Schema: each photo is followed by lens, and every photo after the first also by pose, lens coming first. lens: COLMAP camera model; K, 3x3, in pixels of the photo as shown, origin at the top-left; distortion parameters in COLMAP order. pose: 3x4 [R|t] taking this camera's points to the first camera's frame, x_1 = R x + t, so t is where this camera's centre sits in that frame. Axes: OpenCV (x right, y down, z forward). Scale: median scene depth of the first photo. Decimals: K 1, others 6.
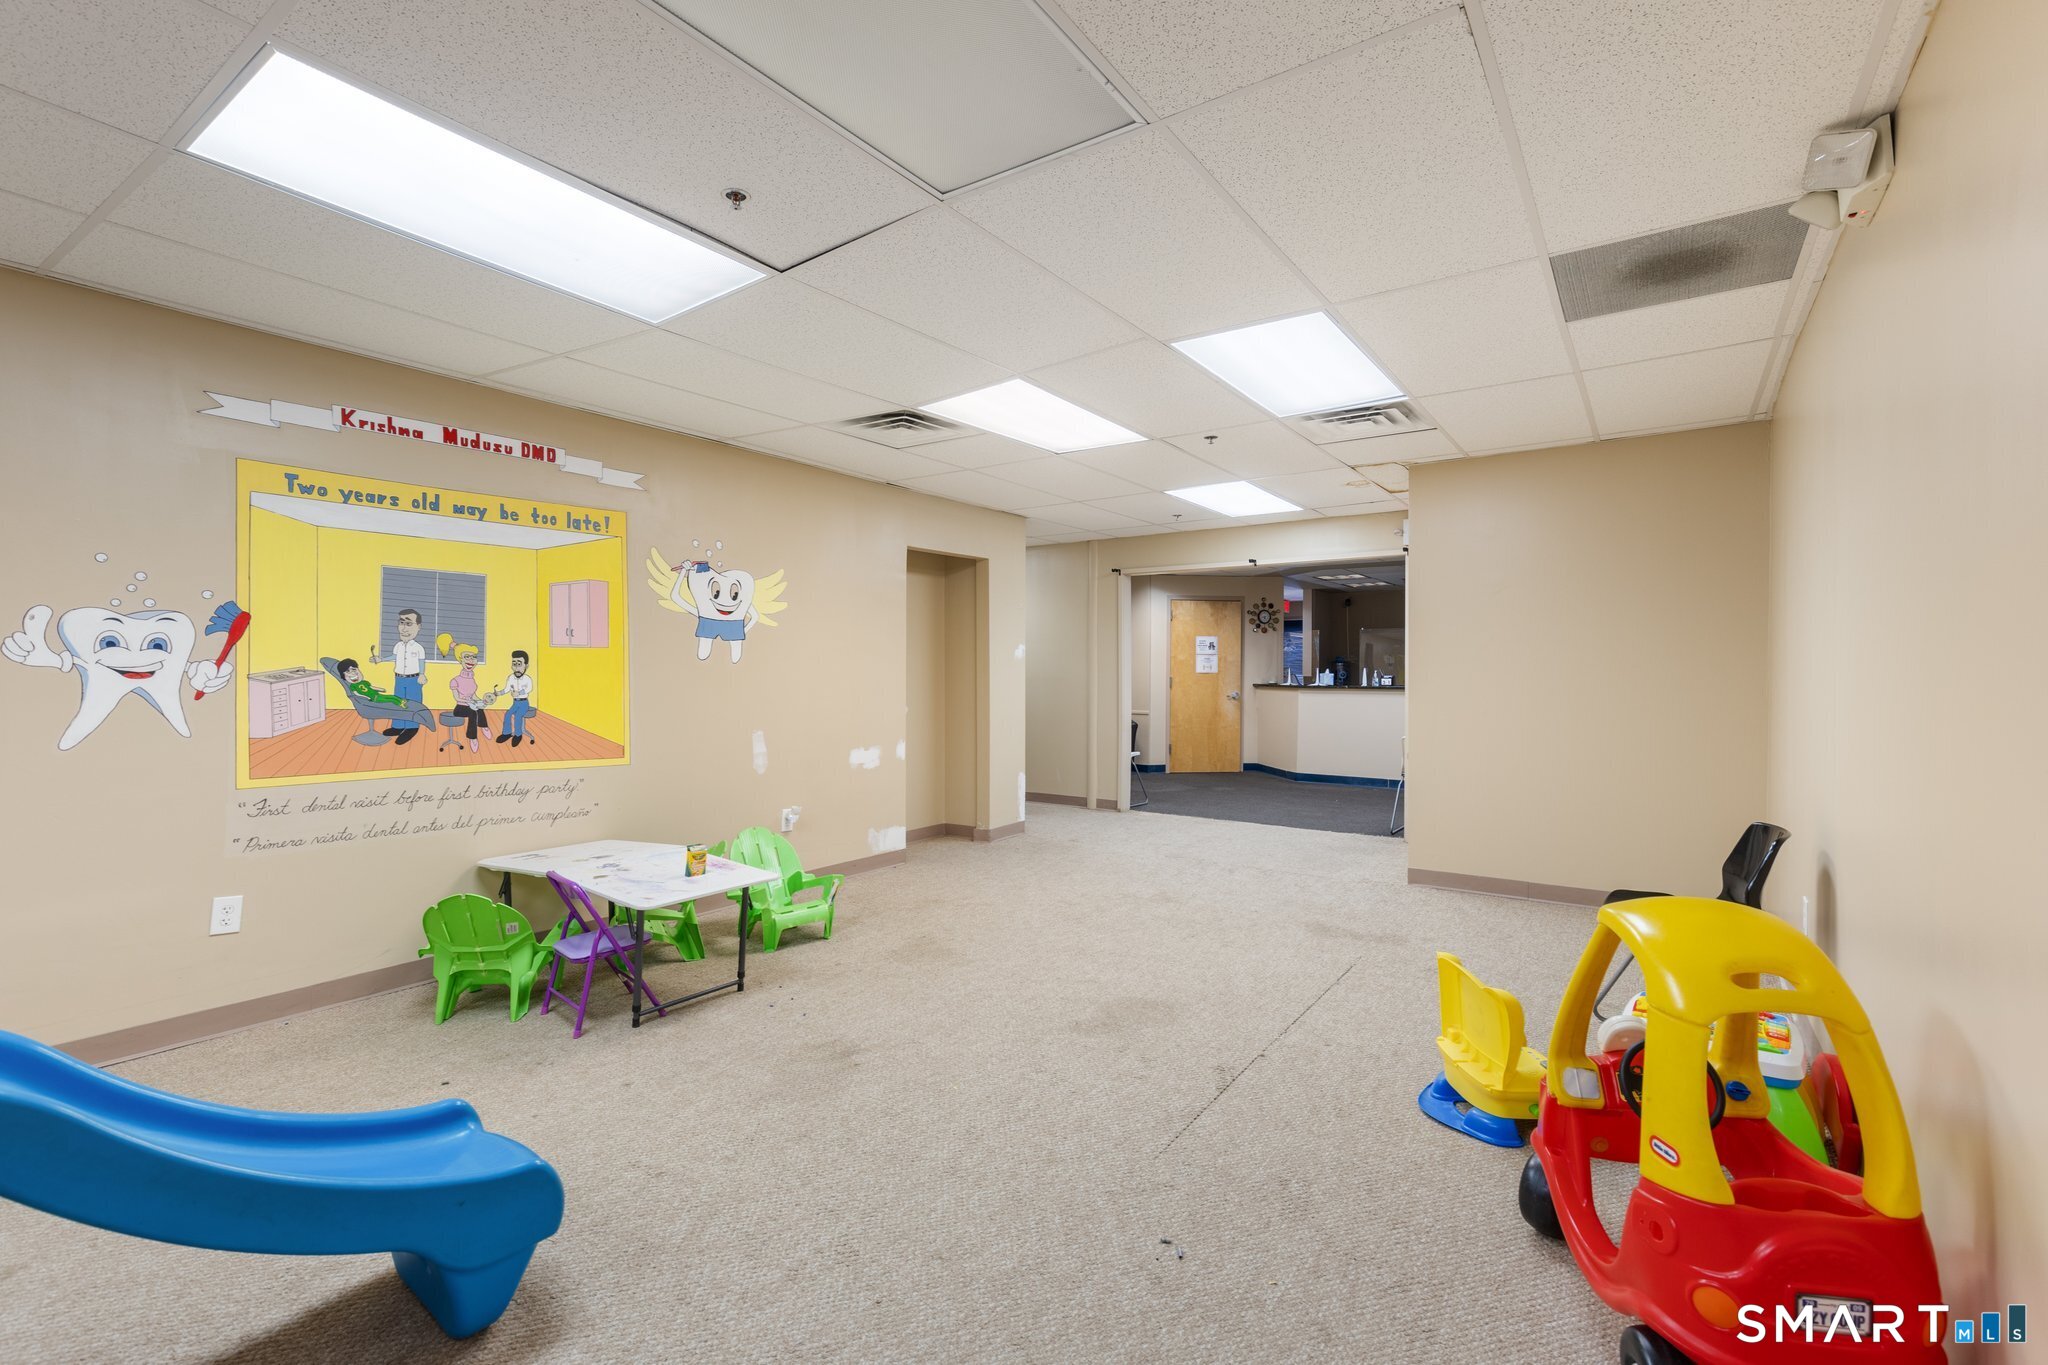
lens RADIAL K [[908.1, 0, 1022.9], [0, 908.1, 684.9], [0, 0, 1]] dist [0.007634, -0.000649]
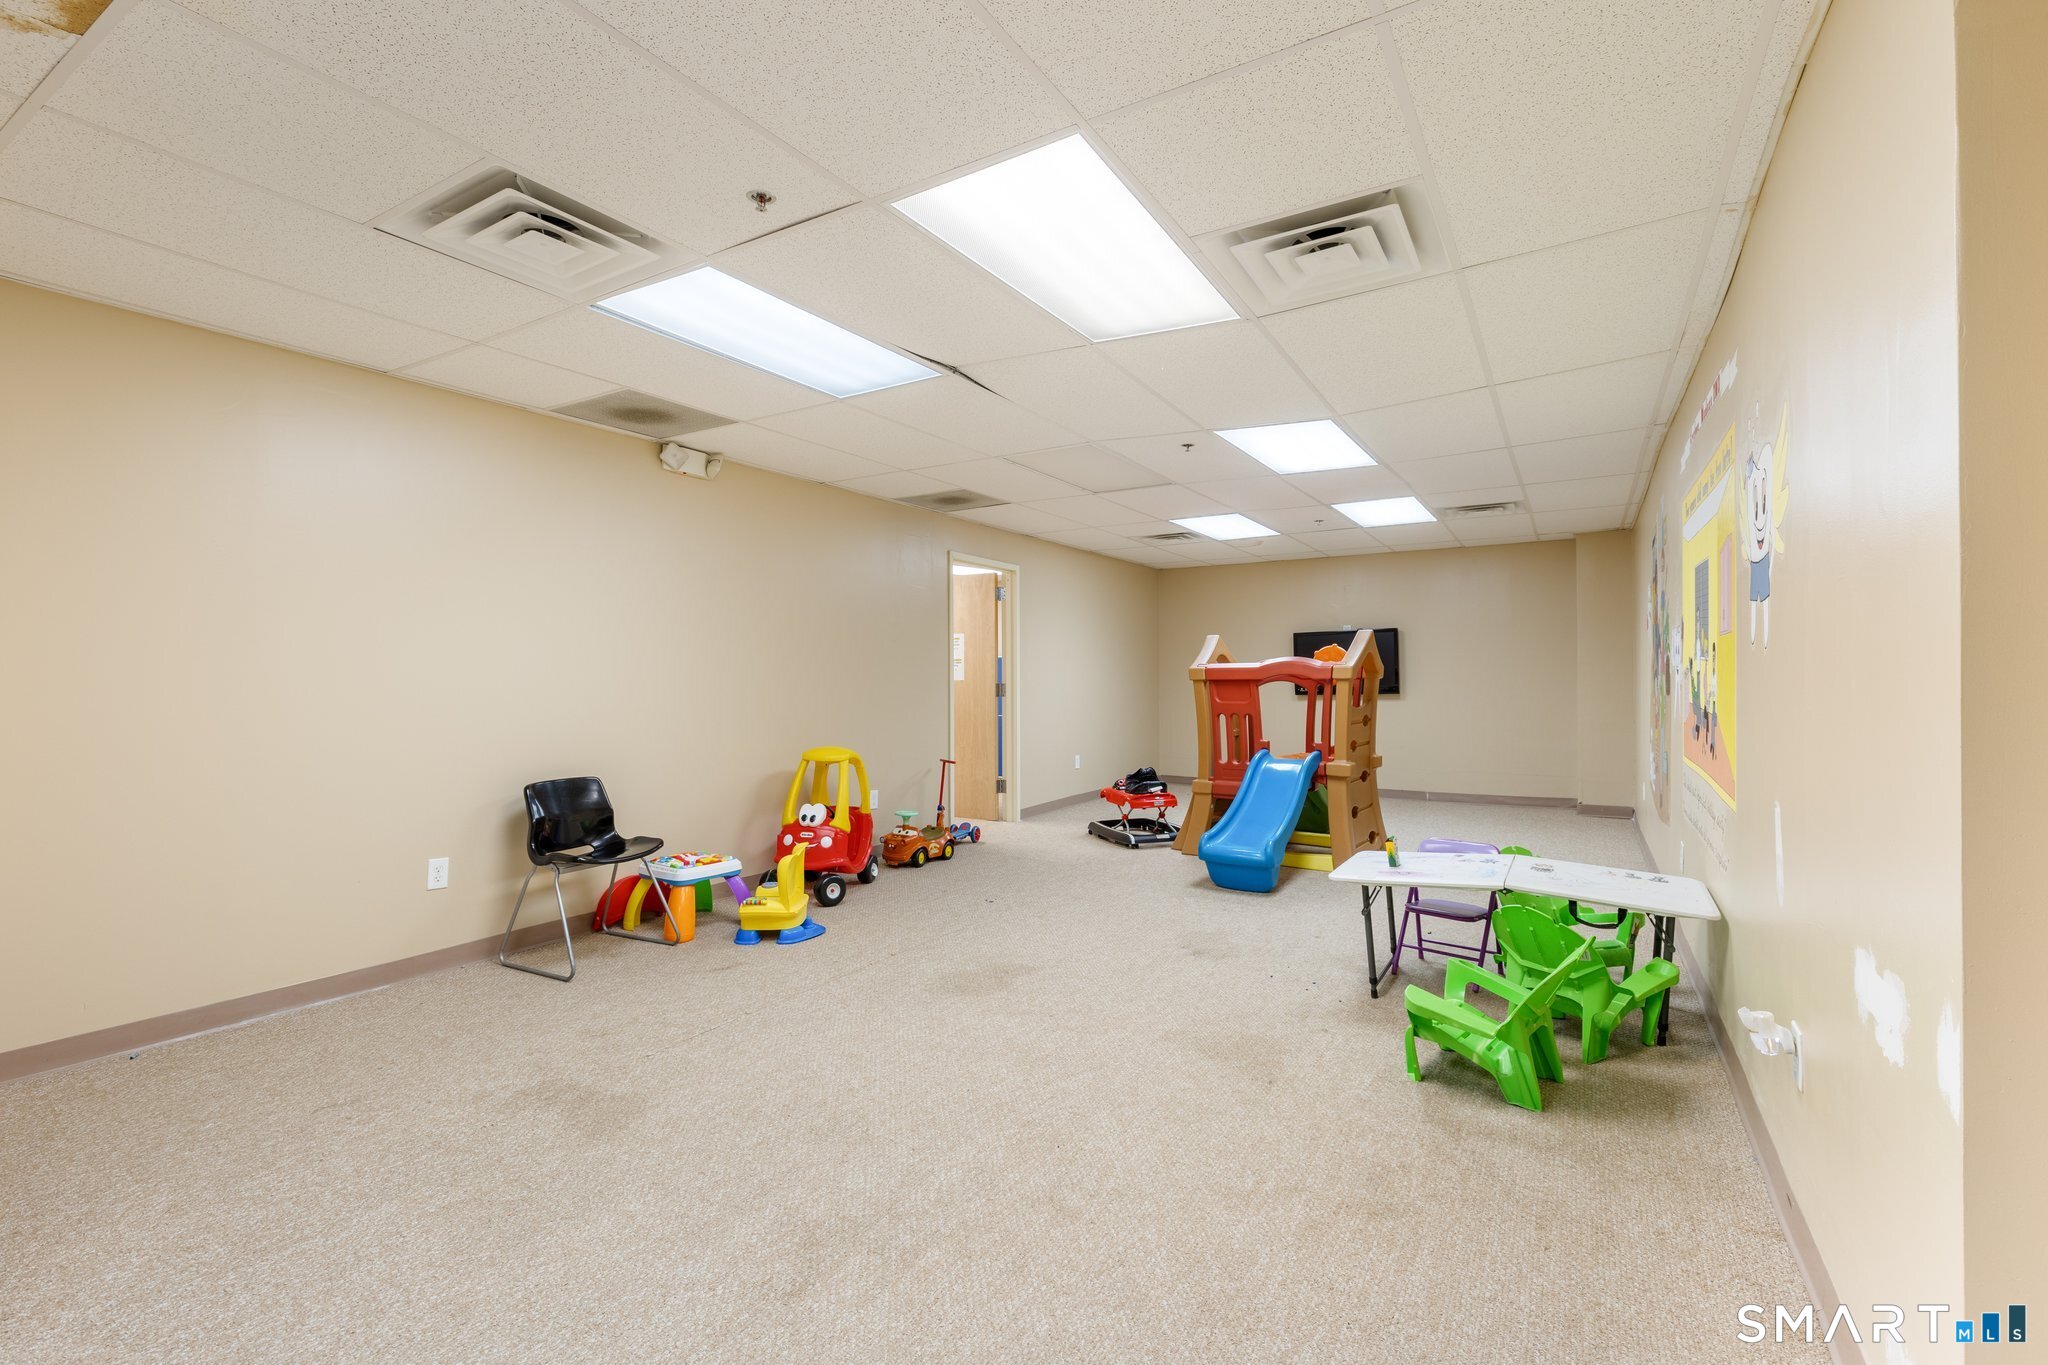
lens RADIAL K [[908.1, 0, 1033.7], [0, 908.1, 678.3], [0, 0, 1]] dist [0.007634, -0.000649]
pose [[-0.997253, 0.004518, -0.073933, 0.096071], [0.003239, 0.999843, 0.017416, -0.018467], [0.074000, 0.017129, -0.997111, 1.493246]]
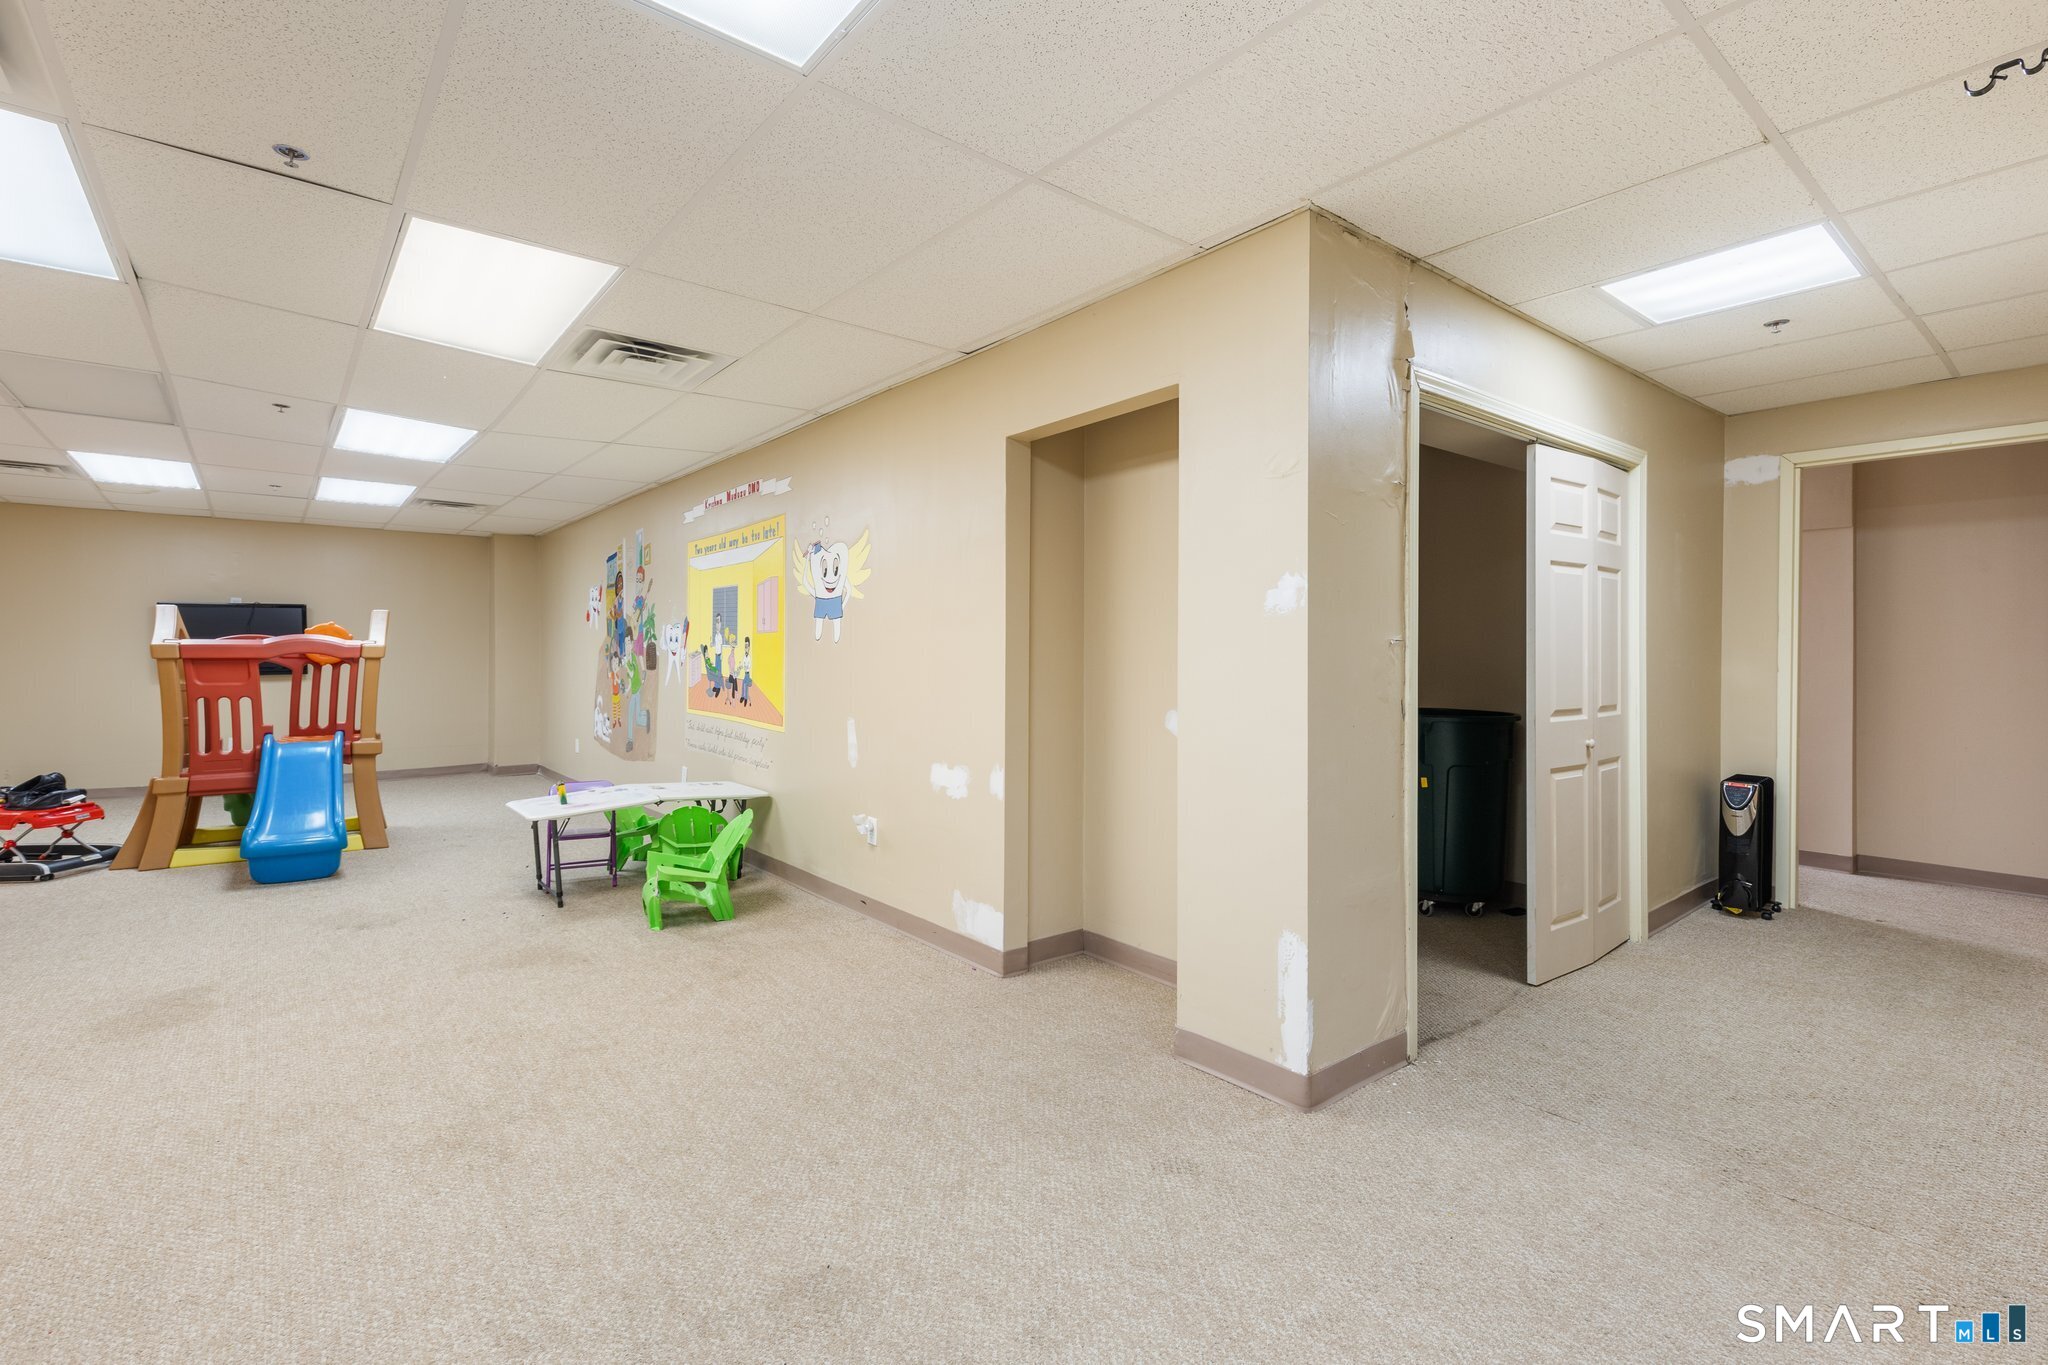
lens RADIAL K [[908.1, 0, 1003.0], [0, 908.1, 660.7], [0, 0, 1]] dist [0.007634, -0.000649]
pose [[-0.276555, 0.001780, -0.960996, 0.554221], [-0.018466, 0.999804, 0.007166, -0.015904], [0.960821, 0.019728, -0.276468, 1.477027]]
